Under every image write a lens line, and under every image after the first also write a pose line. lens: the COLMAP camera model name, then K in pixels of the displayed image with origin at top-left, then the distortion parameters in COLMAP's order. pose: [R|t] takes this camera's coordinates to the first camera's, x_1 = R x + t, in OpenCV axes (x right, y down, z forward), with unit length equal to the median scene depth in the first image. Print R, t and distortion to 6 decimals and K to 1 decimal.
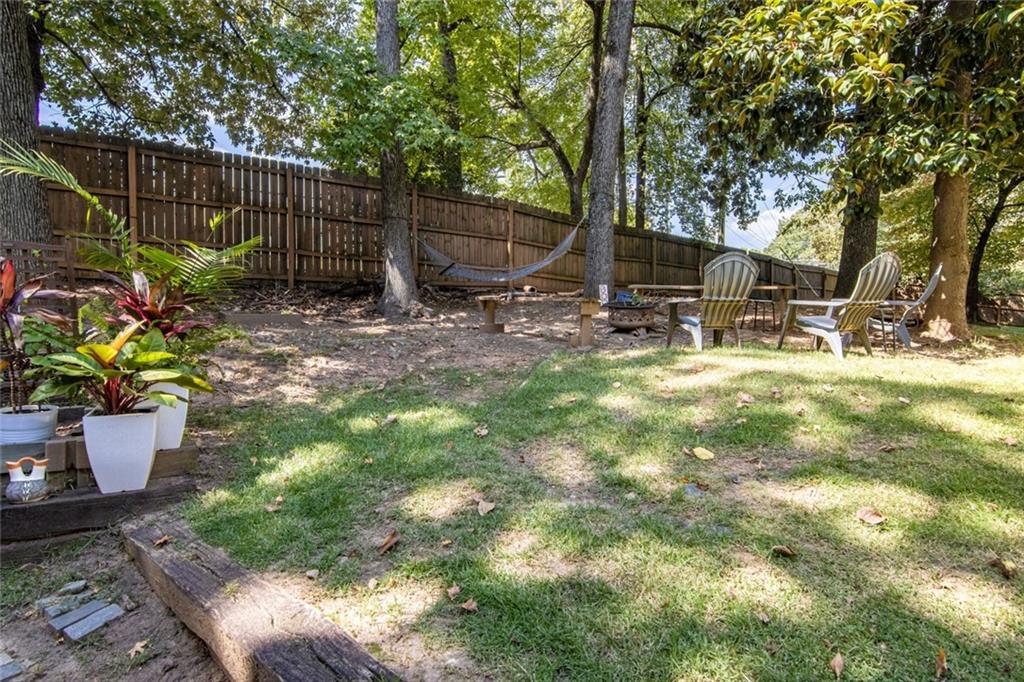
lens RADIAL K [[521.8, 0, 516.1], [0, 521.8, 344.7], [0, 0, 1]] dist [0.001679, -0.000063]
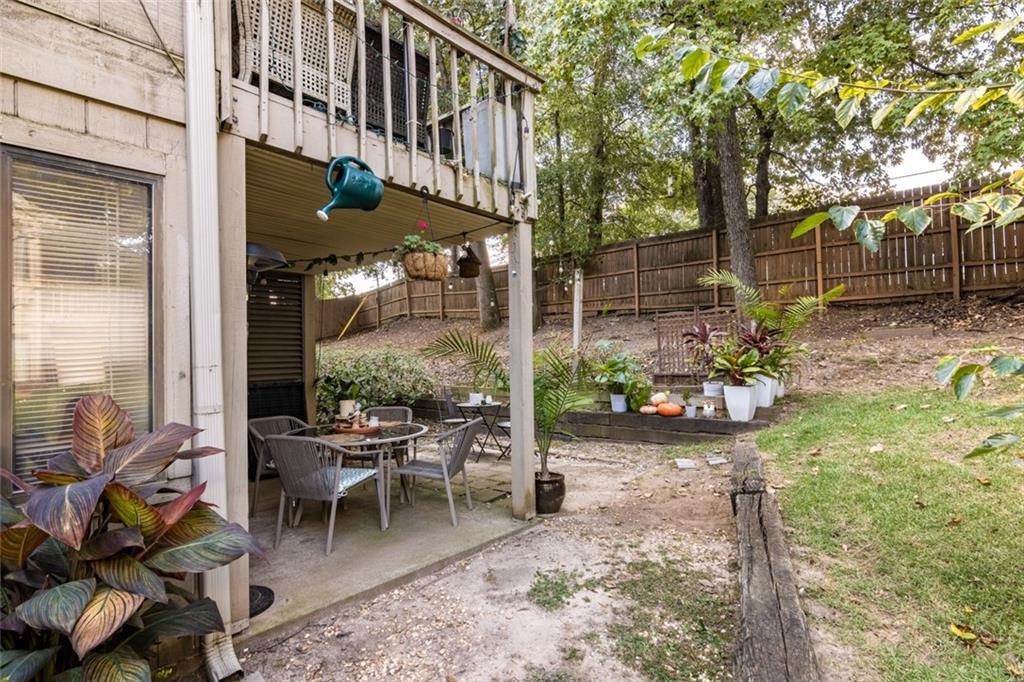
lens RADIAL K [[521.8, 0, 516.1], [0, 521.8, 344.7], [0, 0, 1]] dist [0.001679, -0.000063]
pose [[0.300038, -0.023586, -0.953636, 0.306954], [0.008141, 0.999721, -0.022164, -0.001646], [0.953893, -0.001114, 0.300146, -0.164165]]
